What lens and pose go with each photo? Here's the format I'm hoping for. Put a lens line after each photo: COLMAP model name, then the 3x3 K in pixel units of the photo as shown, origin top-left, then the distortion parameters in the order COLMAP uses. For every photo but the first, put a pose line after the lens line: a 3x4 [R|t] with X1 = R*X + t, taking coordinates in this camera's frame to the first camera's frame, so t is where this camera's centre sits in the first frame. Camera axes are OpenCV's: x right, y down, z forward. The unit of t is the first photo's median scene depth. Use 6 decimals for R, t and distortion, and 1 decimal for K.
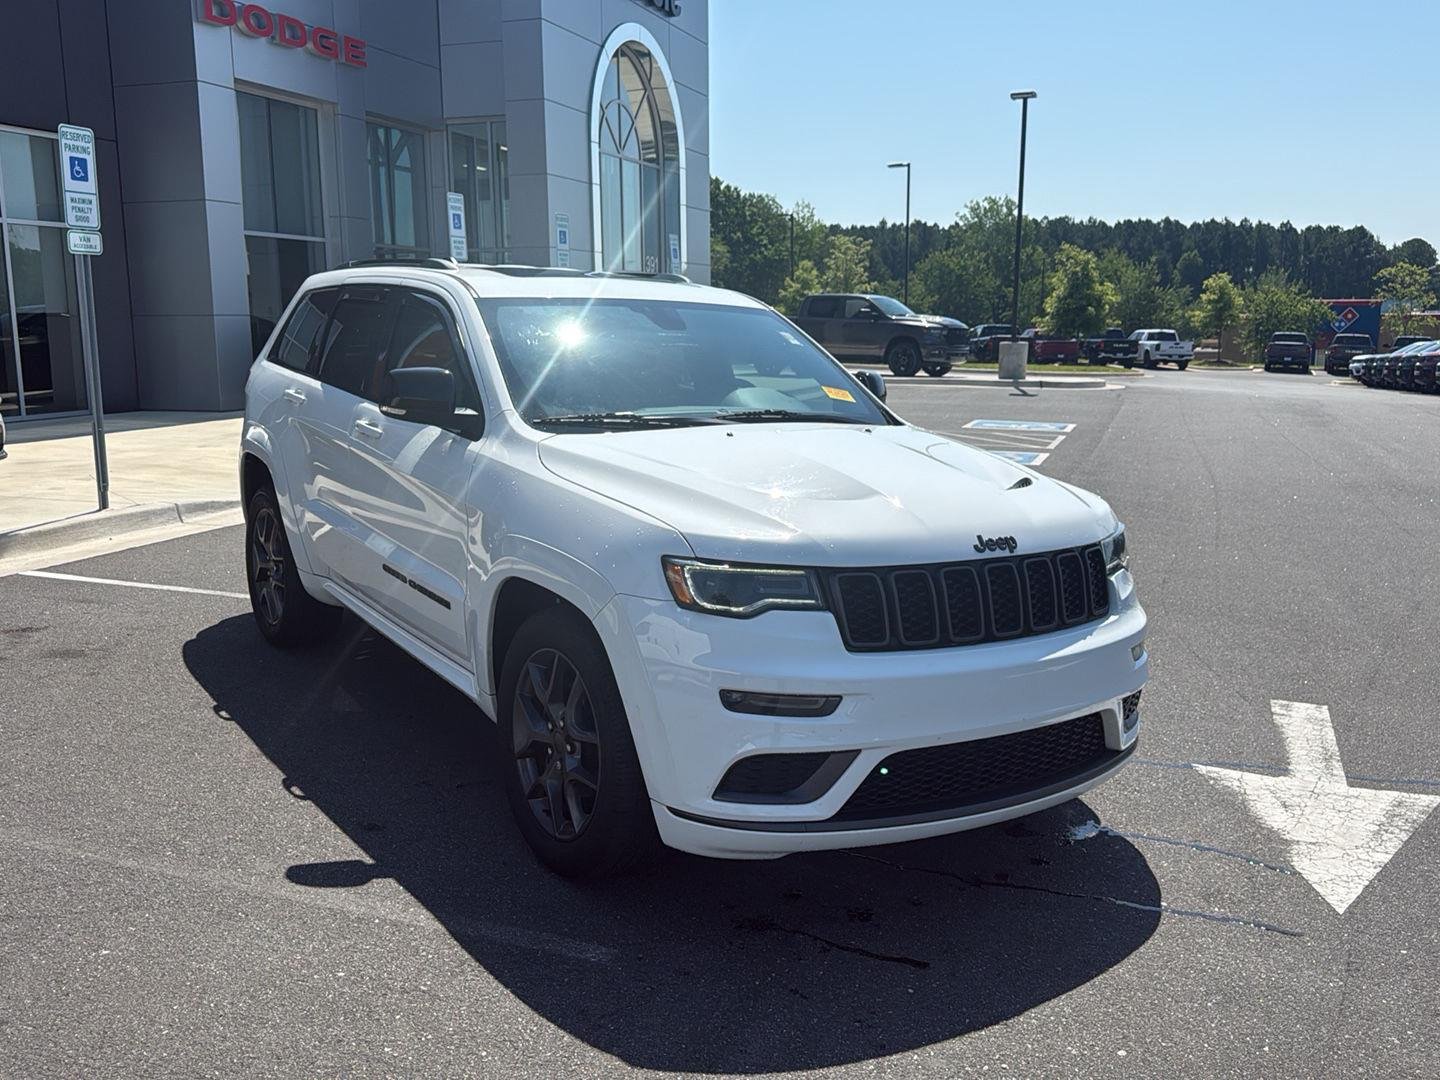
lens RADIAL K [[1278.0, 0, 720.7], [0, 1278.0, 544.4], [0, 0, 1]] dist [0.098400, -0.174602]
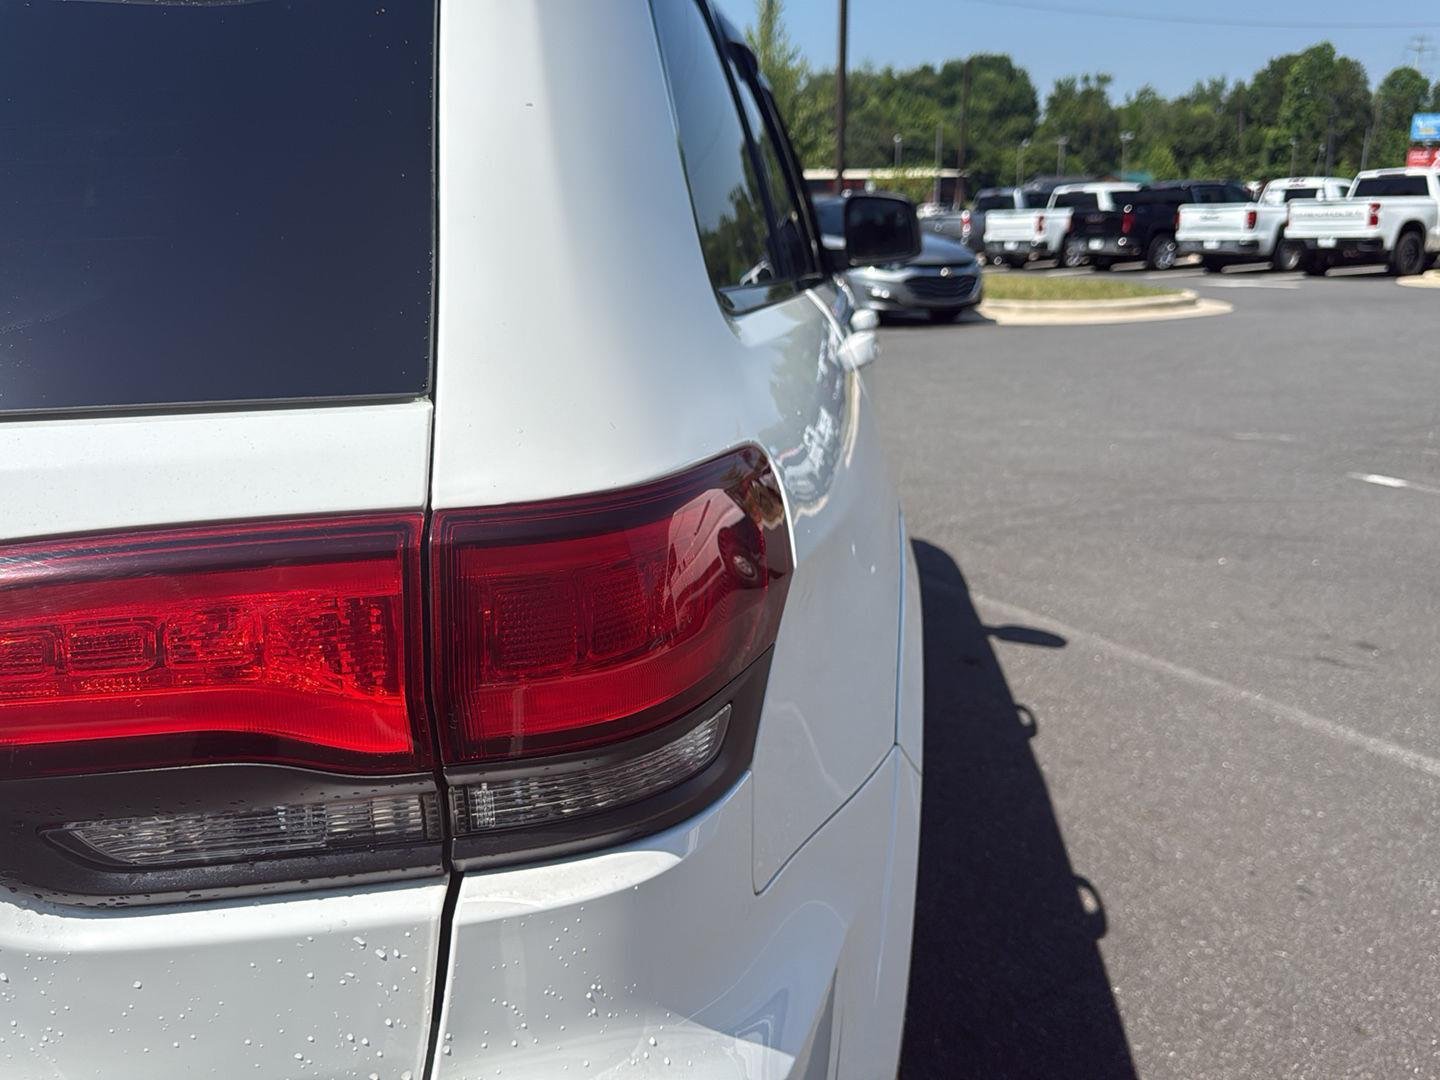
lens RADIAL K [[1288.0, 0, 728.9], [0, 1288.0, 553.5], [0, 0, 1]] dist [0.073990, -0.135378]
pose [[-0.777814, -0.177841, 0.602809, -0.711533], [0.109854, 0.905896, 0.409004, -0.285351], [-0.618819, 0.384350, -0.685082, 1.767149]]
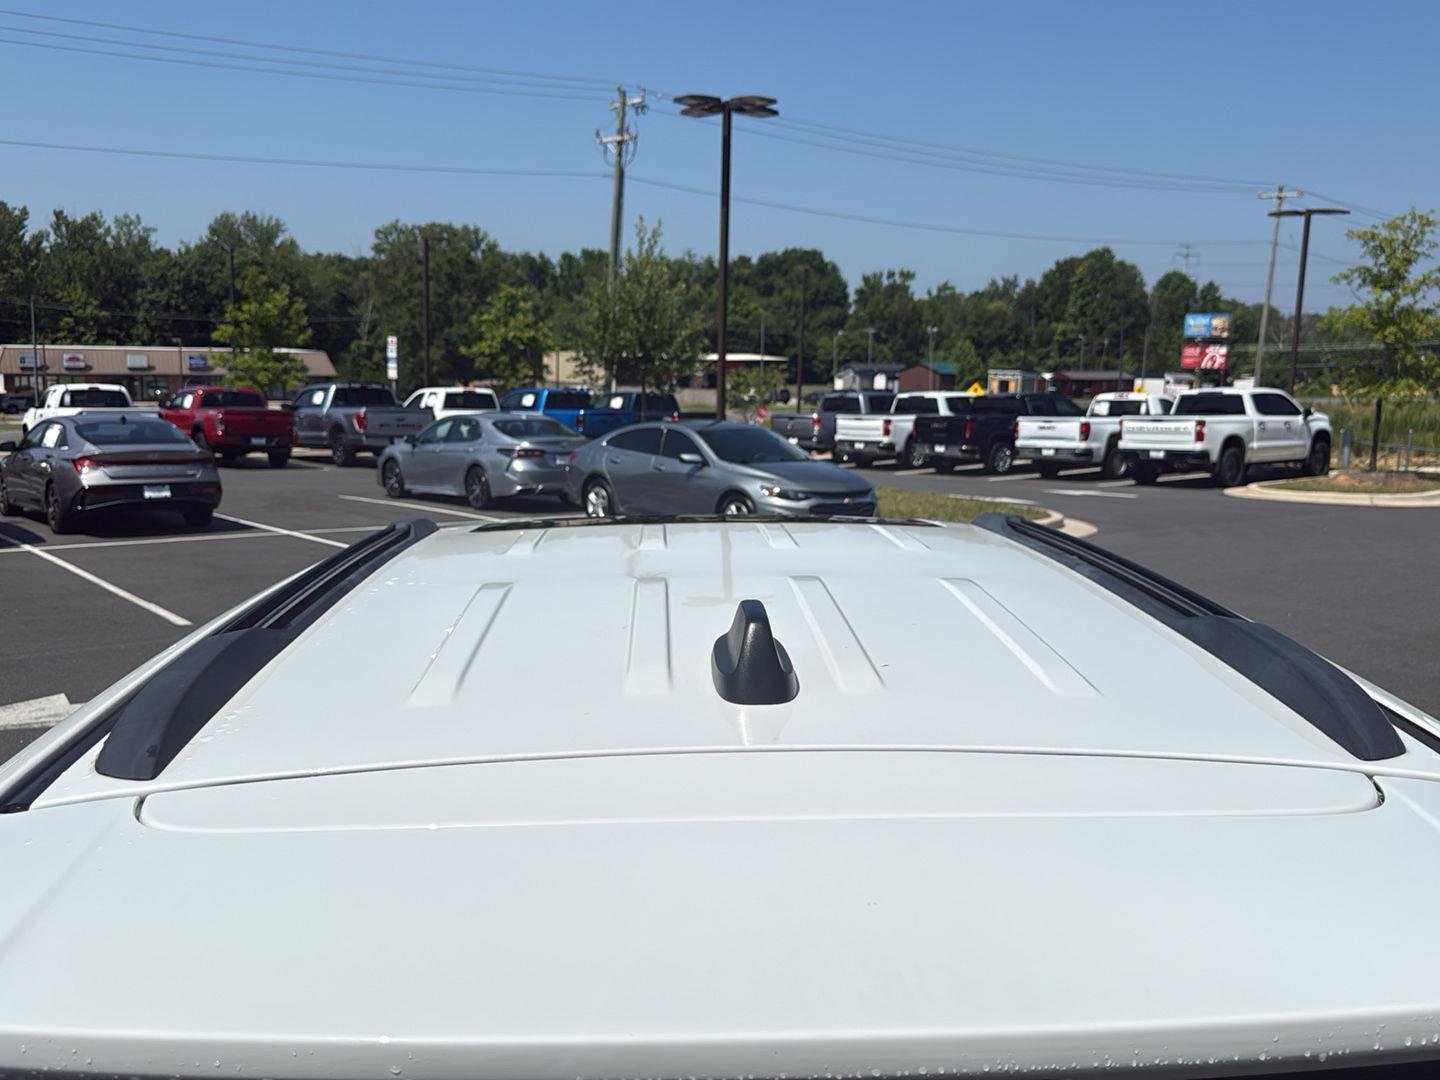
lens RADIAL K [[1288.0, 0, 720.0], [0, 1288.0, 555.9], [0, 0, 1]] dist [0.073990, -0.135378]
pose [[-0.852446, -0.103797, 0.512409, -0.476121], [0.066696, 0.950496, 0.303495, -0.453543], [-0.518544, 0.292889, -0.803323, 1.839144]]
